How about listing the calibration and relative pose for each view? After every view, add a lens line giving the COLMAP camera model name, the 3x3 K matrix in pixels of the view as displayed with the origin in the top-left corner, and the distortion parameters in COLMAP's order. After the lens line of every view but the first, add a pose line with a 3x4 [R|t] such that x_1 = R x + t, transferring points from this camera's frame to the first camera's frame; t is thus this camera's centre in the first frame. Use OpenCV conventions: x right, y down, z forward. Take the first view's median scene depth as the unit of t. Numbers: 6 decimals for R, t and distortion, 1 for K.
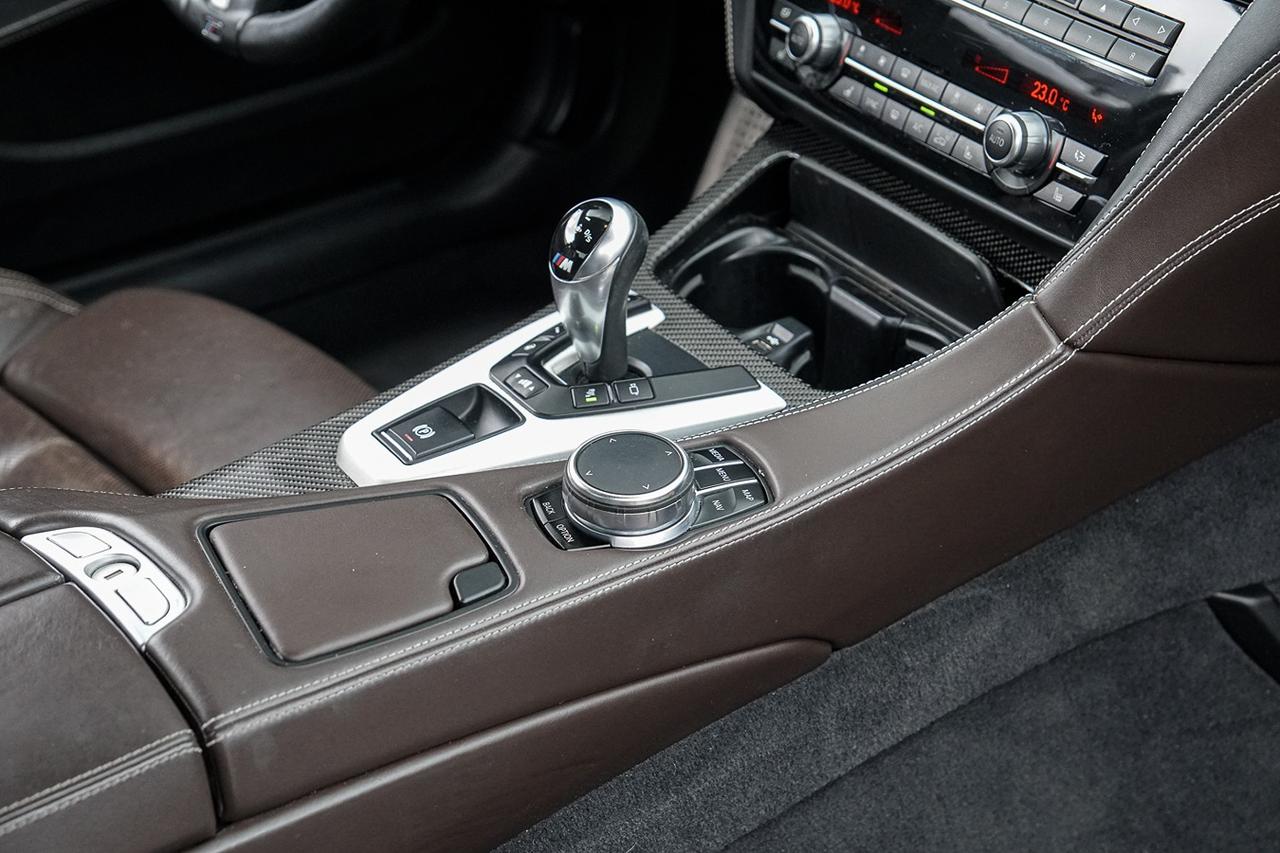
lens RADIAL K [[2188.1, 0, 633.3], [0, 2188.1, 416.5], [0, 0, 1]] dist [0.283964, 0.000000]
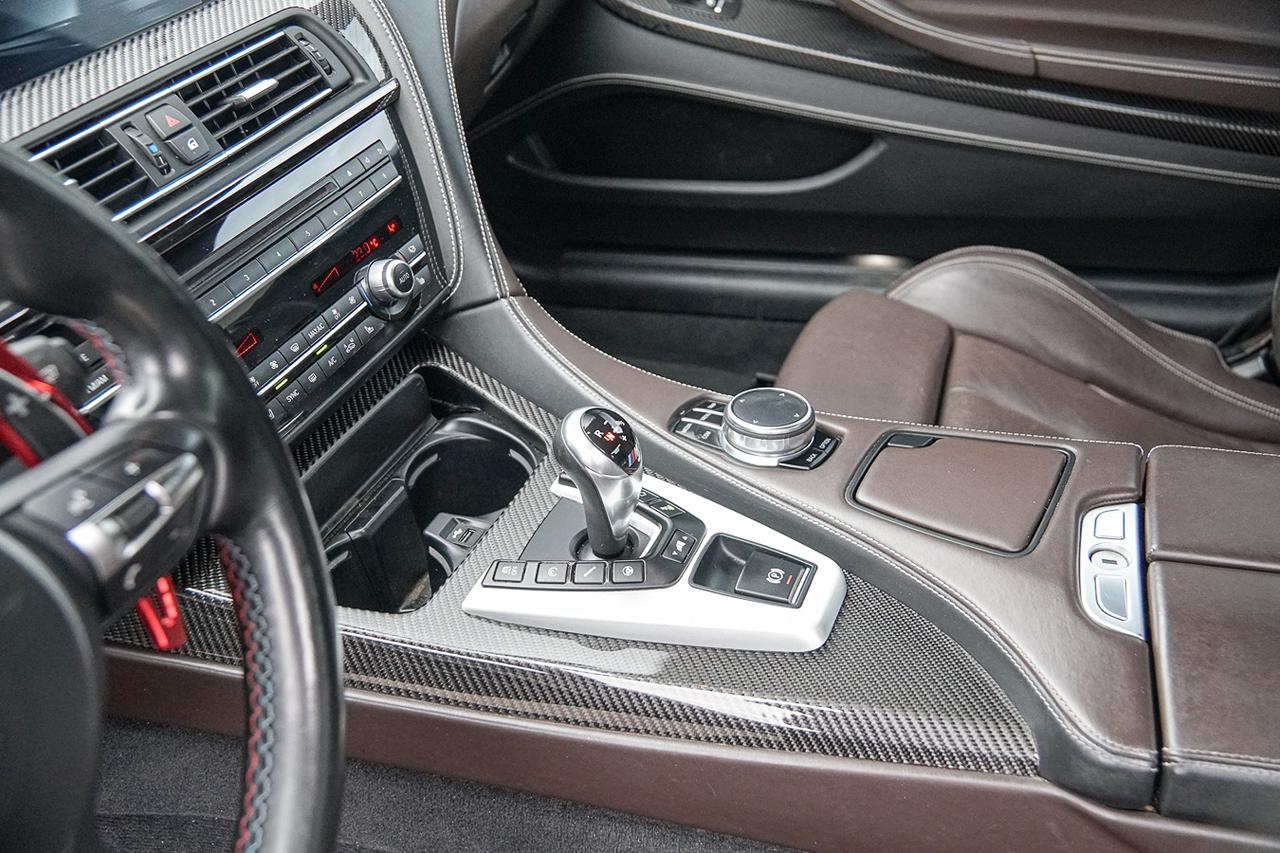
lens RADIAL K [[1227.1, 0, 639.4], [0, 1227.1, 435.5], [0, 0, 1]] dist [-0.032725, 0.000000]
pose [[-0.573623, -0.388766, 0.720984, -0.449331], [0.508267, 0.521318, 0.685487, -0.467183], [-0.642356, 0.759663, -0.101443, 0.960884]]
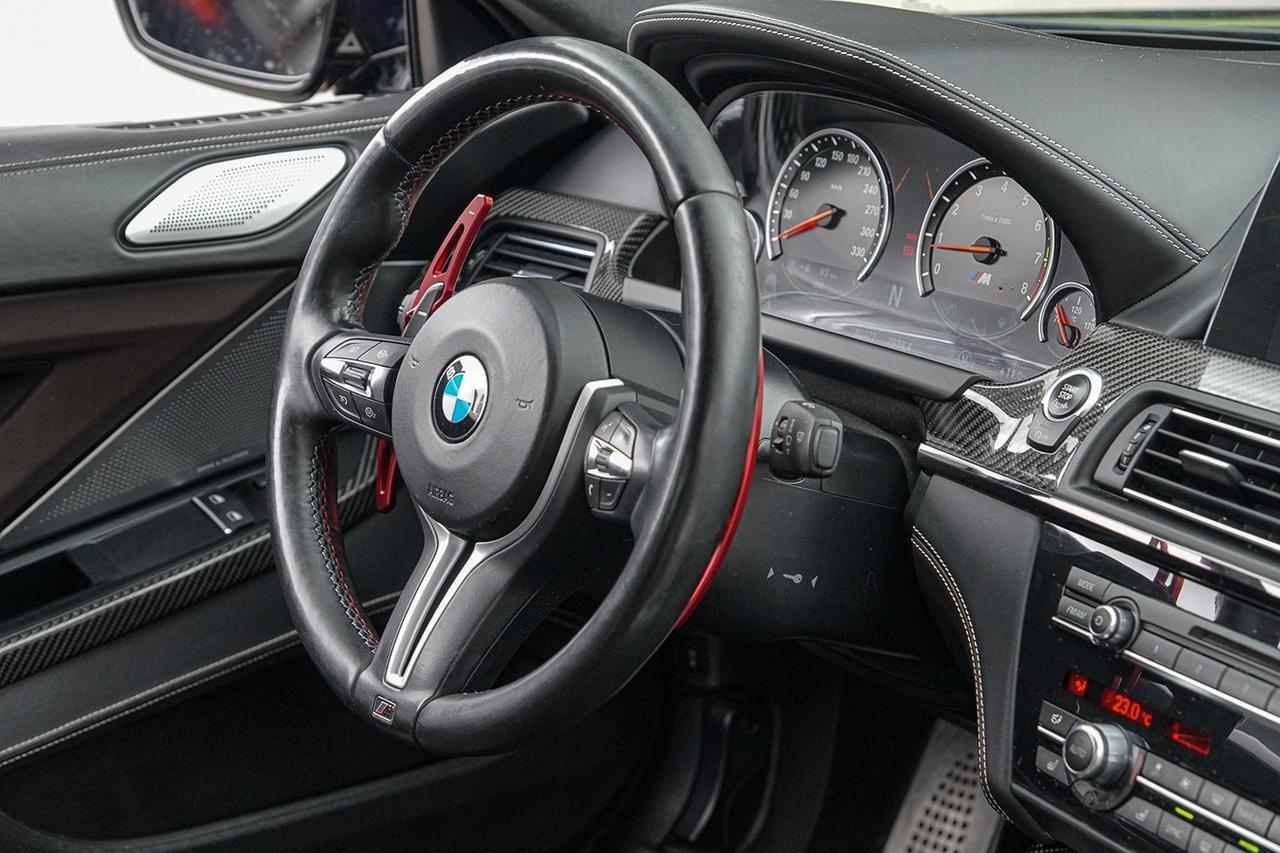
lens RADIAL K [[2734.0, 0, 642.9], [0, 2734.0, 470.6], [0, 0, 1]] dist [0.421992, 0.000000]
pose [[0.999048, 0.042070, -0.011548, -0.089384], [-0.043624, 0.966061, -0.254605, 0.007562], [0.000445, 0.254866, 0.966976, -0.080964]]
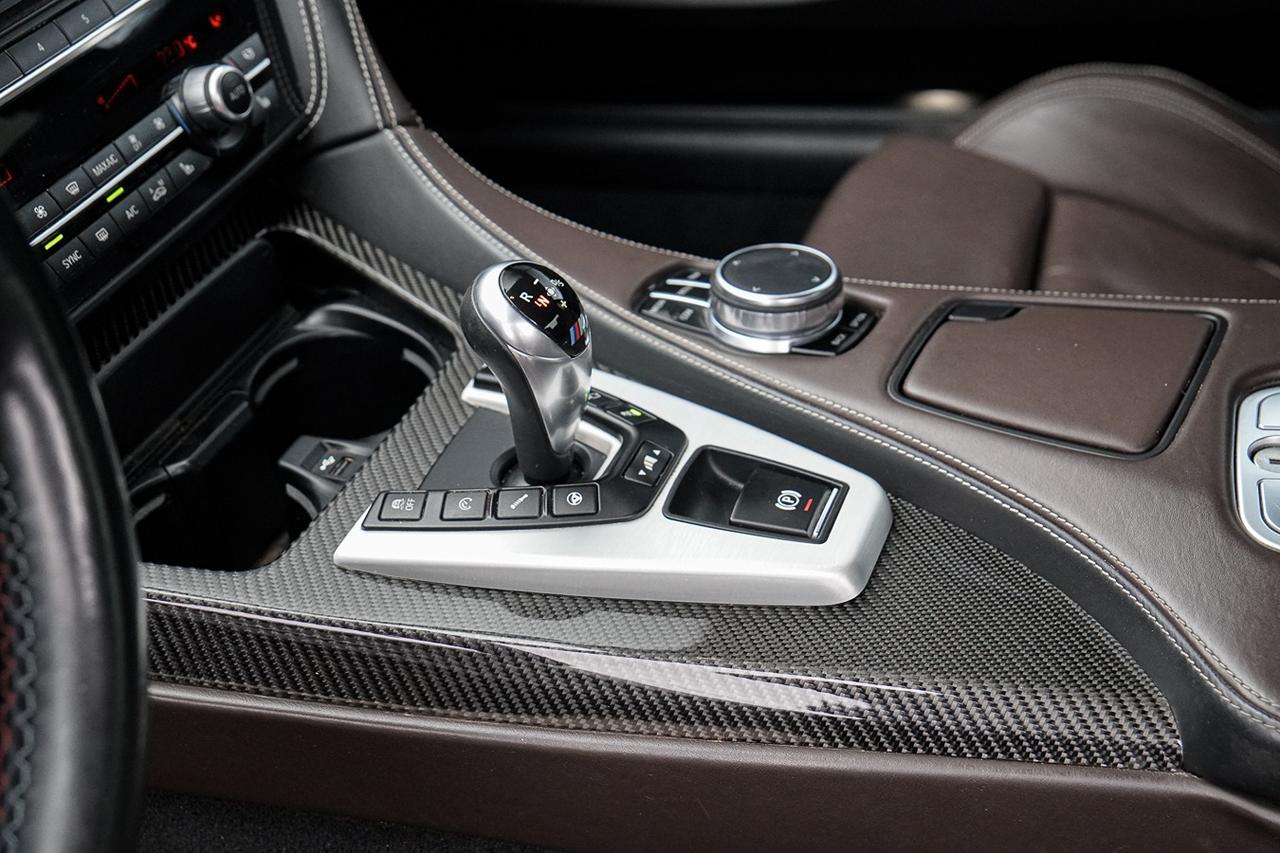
lens RADIAL K [[1761.4, 0, 637.3], [0, 1761.4, 418.8], [0, 0, 1]] dist [0.133480, 0.000000]
pose [[-0.593943, -0.376400, 0.711023, -0.464438], [0.511447, 0.505558, 0.694862, -0.440760], [-0.621010, 0.776359, -0.107764, 0.983606]]
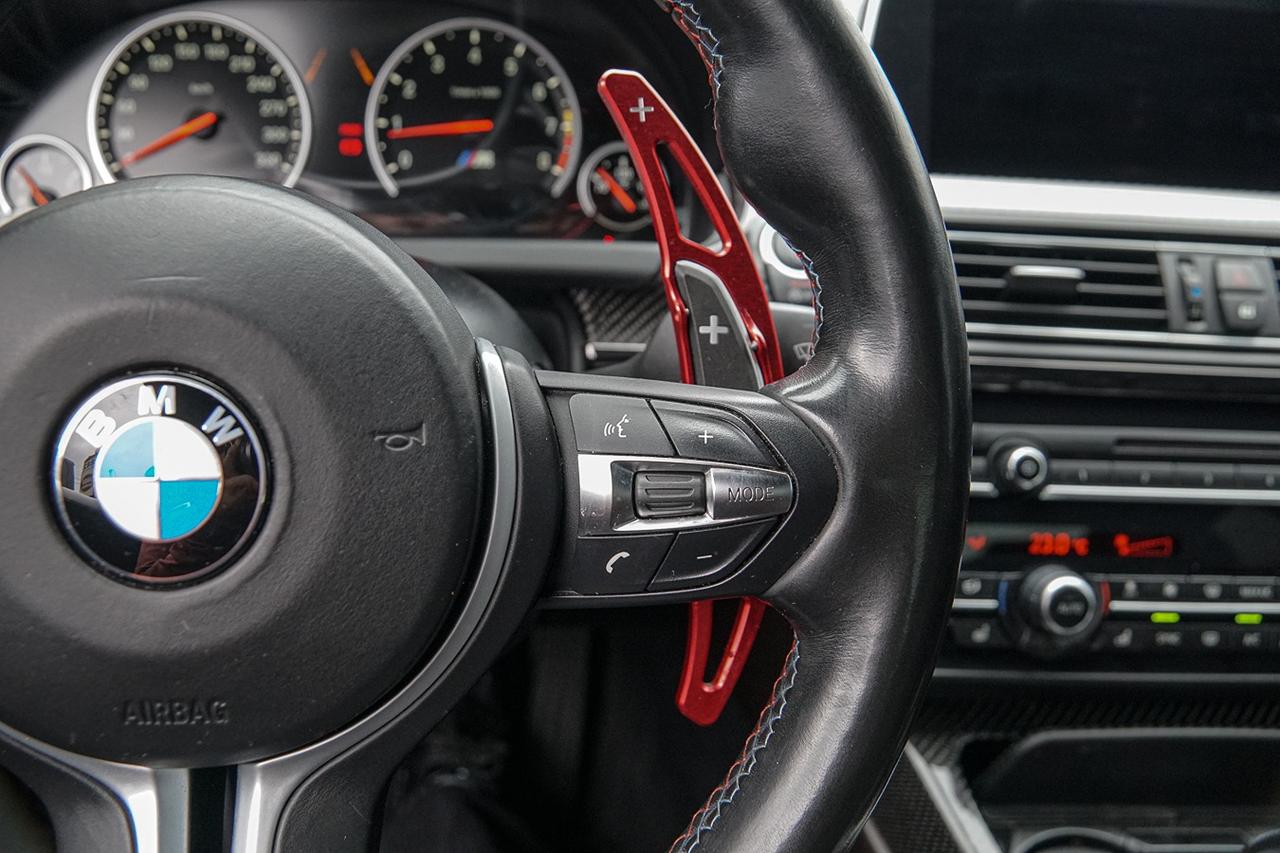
lens RADIAL K [[978.4, 0, 607.9], [0, 978.4, 430.3], [0, 0, 1]] dist [-0.095661, 0.037915]
pose [[0.501141, -0.250600, 0.828286, -0.287917], [0.391936, 0.919081, 0.040936, -0.315852], [-0.771521, 0.304120, 0.558808, 0.934282]]
